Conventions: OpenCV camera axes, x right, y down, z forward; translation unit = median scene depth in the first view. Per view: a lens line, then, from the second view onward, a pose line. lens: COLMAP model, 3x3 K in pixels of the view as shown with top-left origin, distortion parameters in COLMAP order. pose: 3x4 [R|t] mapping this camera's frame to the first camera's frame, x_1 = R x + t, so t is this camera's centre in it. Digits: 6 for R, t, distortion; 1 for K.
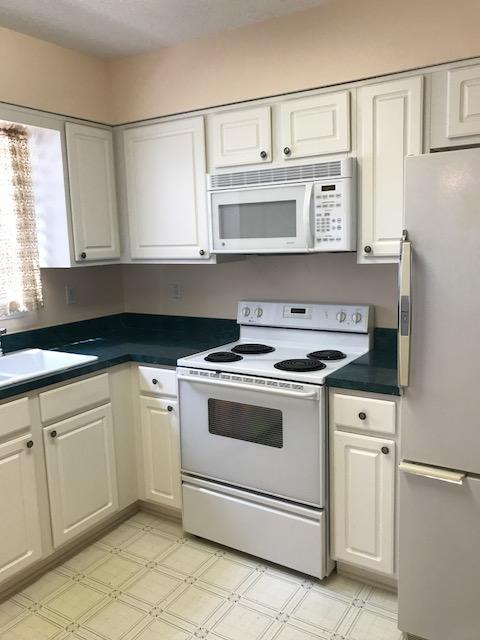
lens RADIAL K [[510.8, 0, 254.0], [0, 510.8, 317.8], [0, 0, 1]] dist [0.007240, -0.068421]
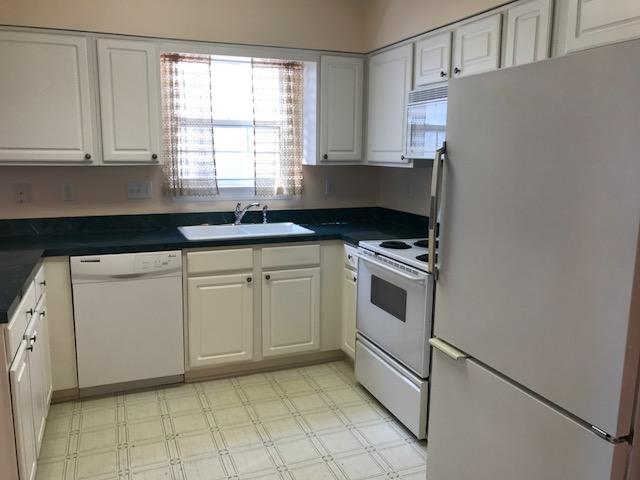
lens RADIAL K [[510.8, 0, 320.0], [0, 510.8, 240.0], [0, 0, 1]] dist [0.007240, -0.068421]
pose [[0.802352, 0.136557, -0.581019, 0.486411], [-0.121047, 0.990475, 0.065633, 0.007631], [0.584447, 0.017670, 0.811239, -0.081997]]
